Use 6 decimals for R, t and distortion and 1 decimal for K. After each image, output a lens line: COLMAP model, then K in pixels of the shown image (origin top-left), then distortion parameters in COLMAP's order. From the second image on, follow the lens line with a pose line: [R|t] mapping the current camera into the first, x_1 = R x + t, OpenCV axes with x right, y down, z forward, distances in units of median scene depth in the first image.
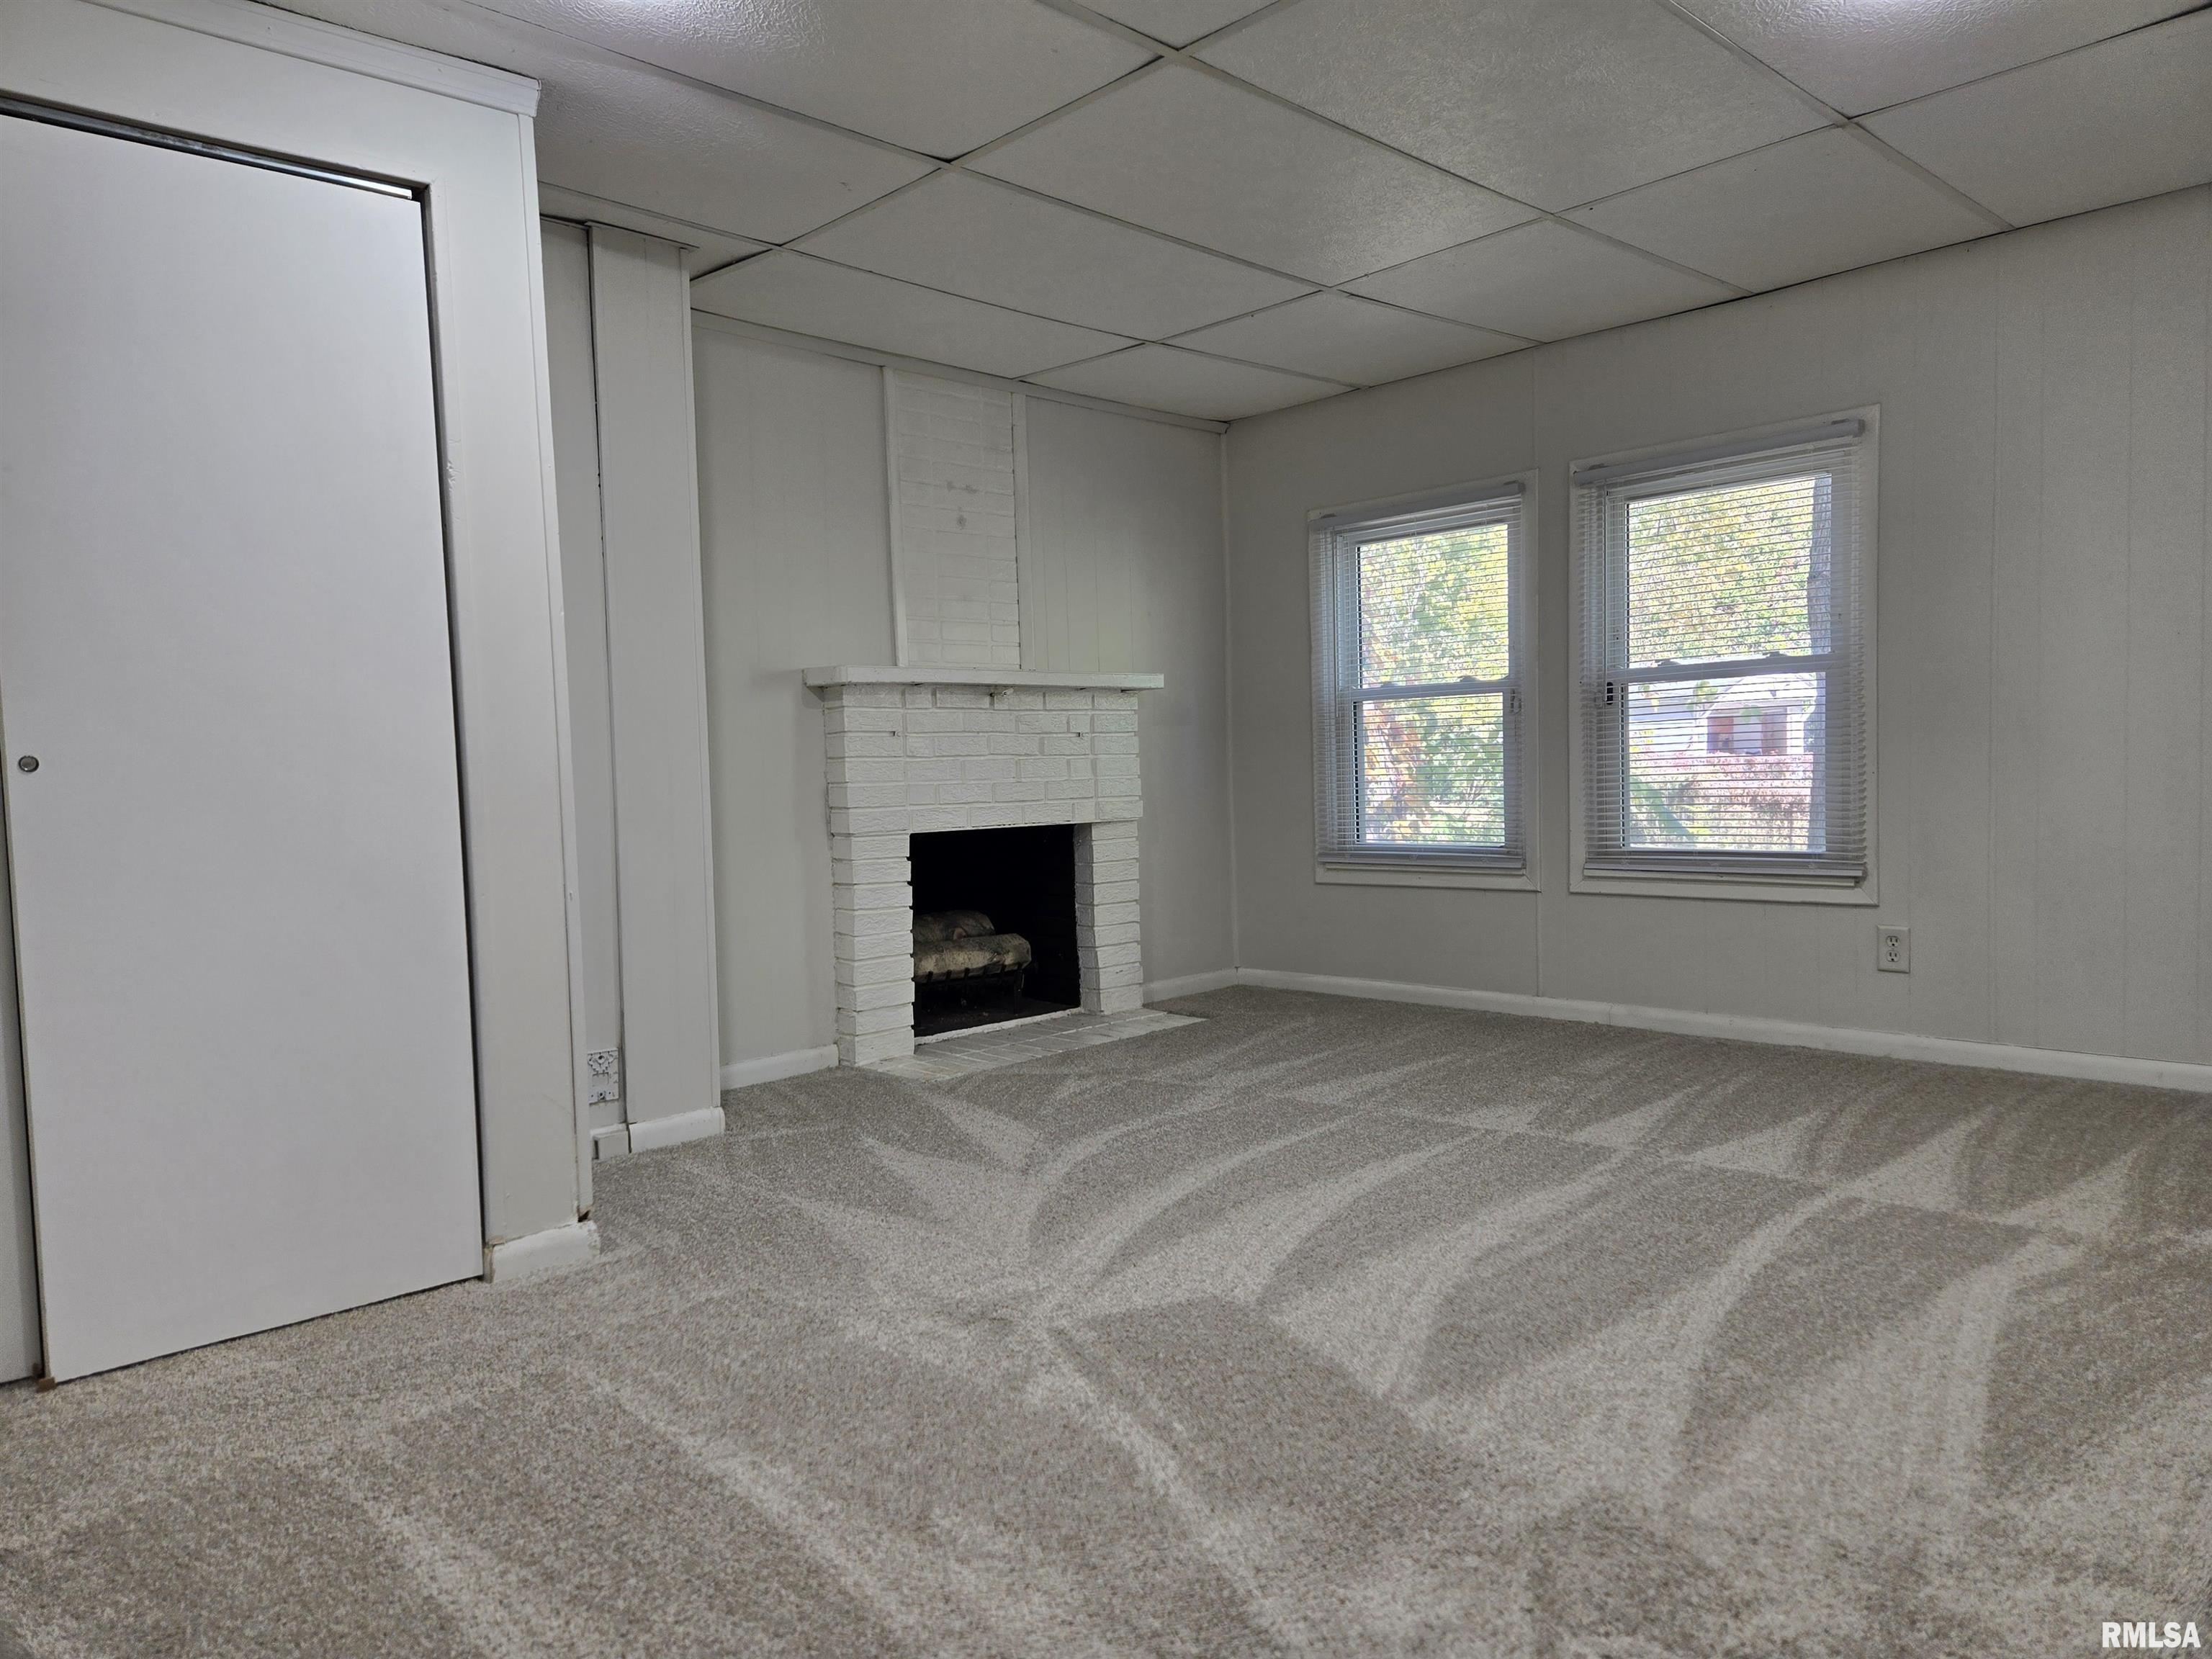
lens RADIAL K [[1493.6, 0, 1092.0], [0, 1493.6, 836.5], [0, 0, 1]] dist [0.064825, -0.032633]
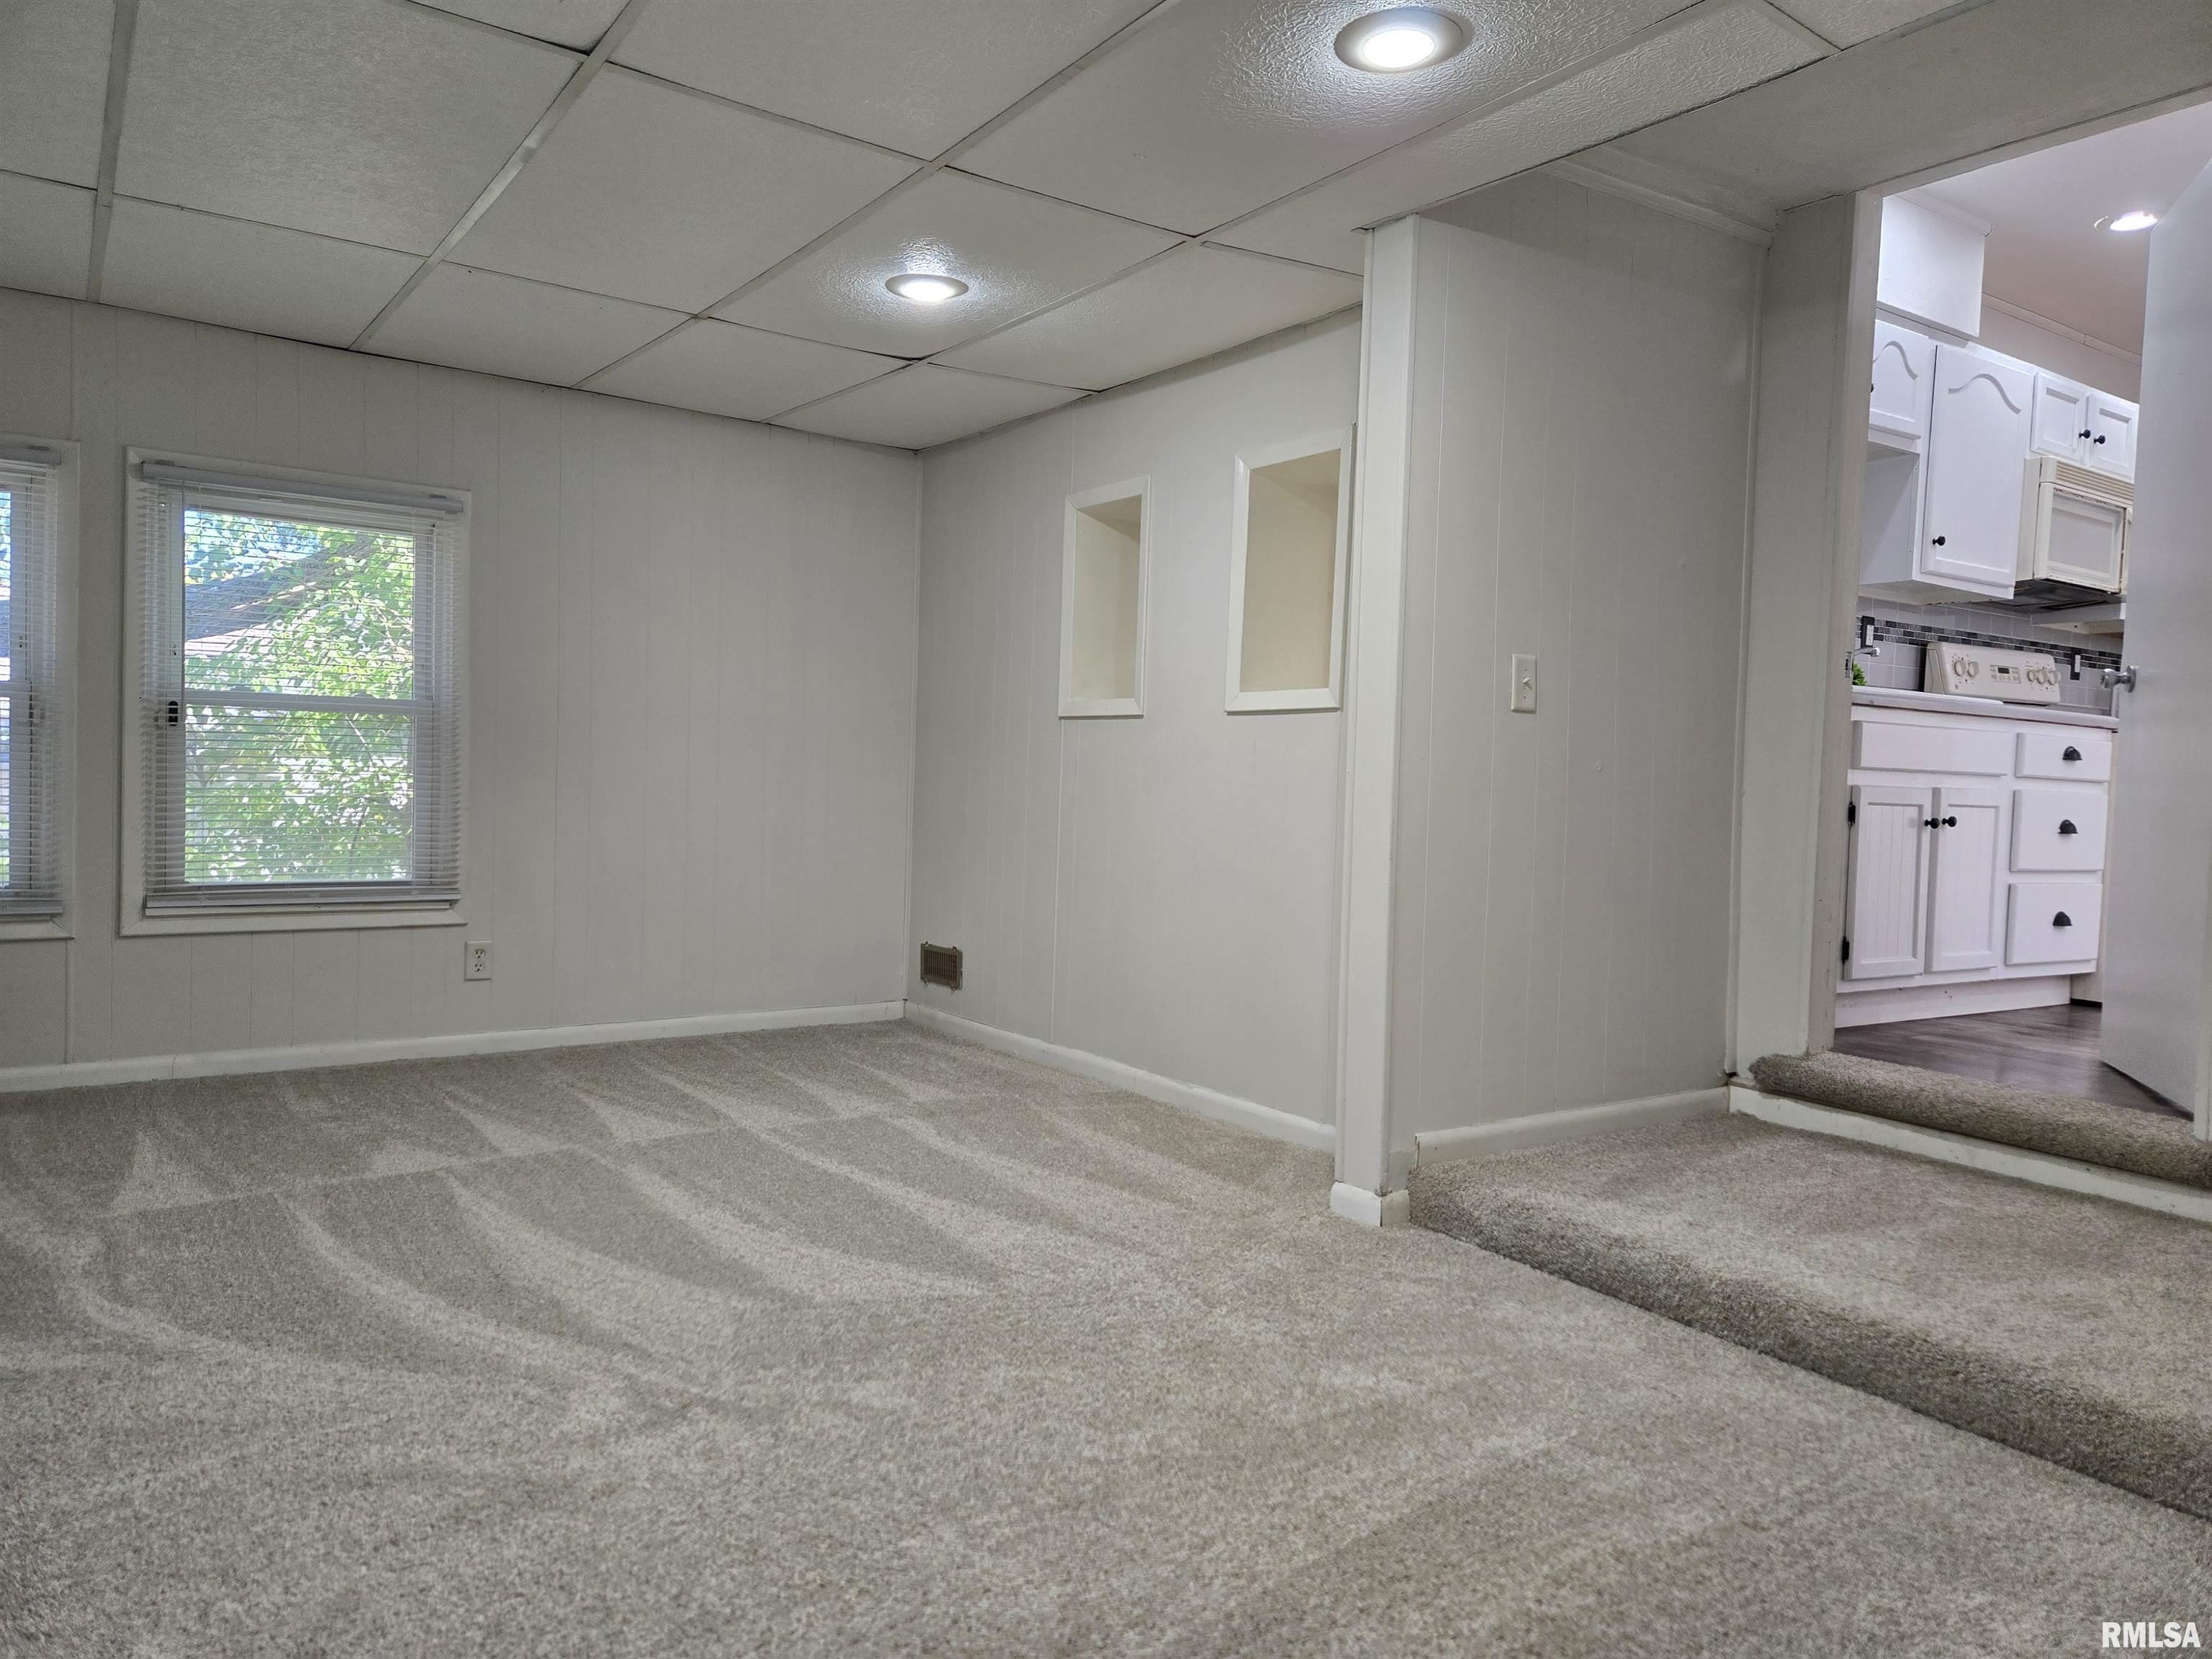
lens RADIAL K [[1493.6, 0, 1099.6], [0, 1493.6, 829.7], [0, 0, 1]] dist [0.064825, -0.032633]
pose [[0.137260, 0.002251, 0.990532, -0.514669], [0.017295, 0.999840, -0.004668, -0.011685], [-0.990384, 0.017772, 0.137199, 0.337641]]
